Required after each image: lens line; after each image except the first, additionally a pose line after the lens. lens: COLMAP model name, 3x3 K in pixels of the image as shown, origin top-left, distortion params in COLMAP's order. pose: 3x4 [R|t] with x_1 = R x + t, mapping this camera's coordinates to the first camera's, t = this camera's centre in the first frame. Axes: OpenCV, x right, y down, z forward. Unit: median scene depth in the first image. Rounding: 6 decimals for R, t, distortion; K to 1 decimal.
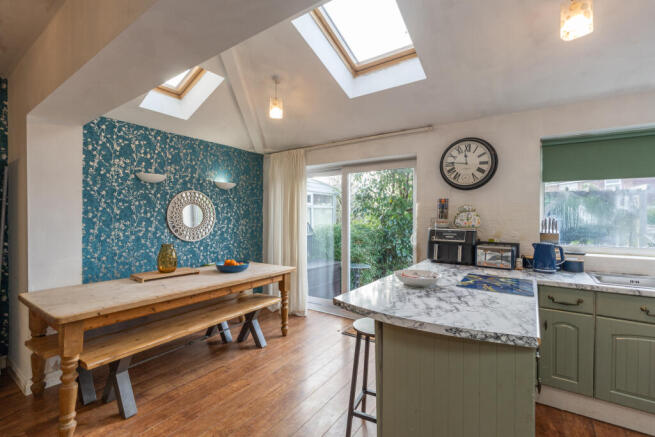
lens RADIAL K [[297.2, 0, 308.9], [0, 297.2, 217.1], [0, 0, 1]] dist [-0.002035, -0.001545]
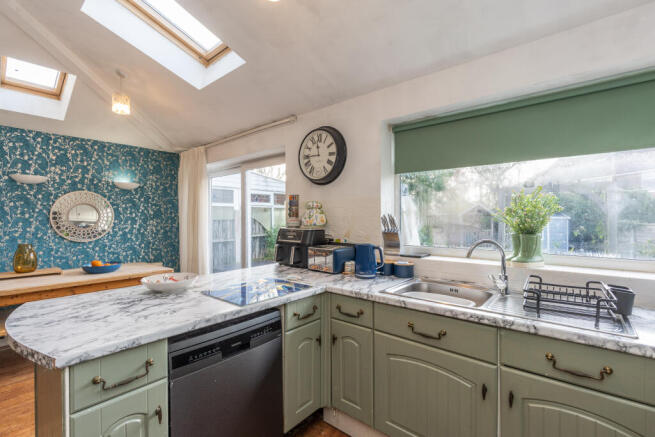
lens RADIAL K [[297.2, 0, 306.8], [0, 297.2, 218.7], [0, 0, 1]] dist [-0.002035, -0.001545]
pose [[0.995285, -0.007172, -0.096726, 0.520589], [0.007250, 0.999974, 0.000455, 0.009974], [0.096720, -0.001154, 0.995311, 0.088481]]
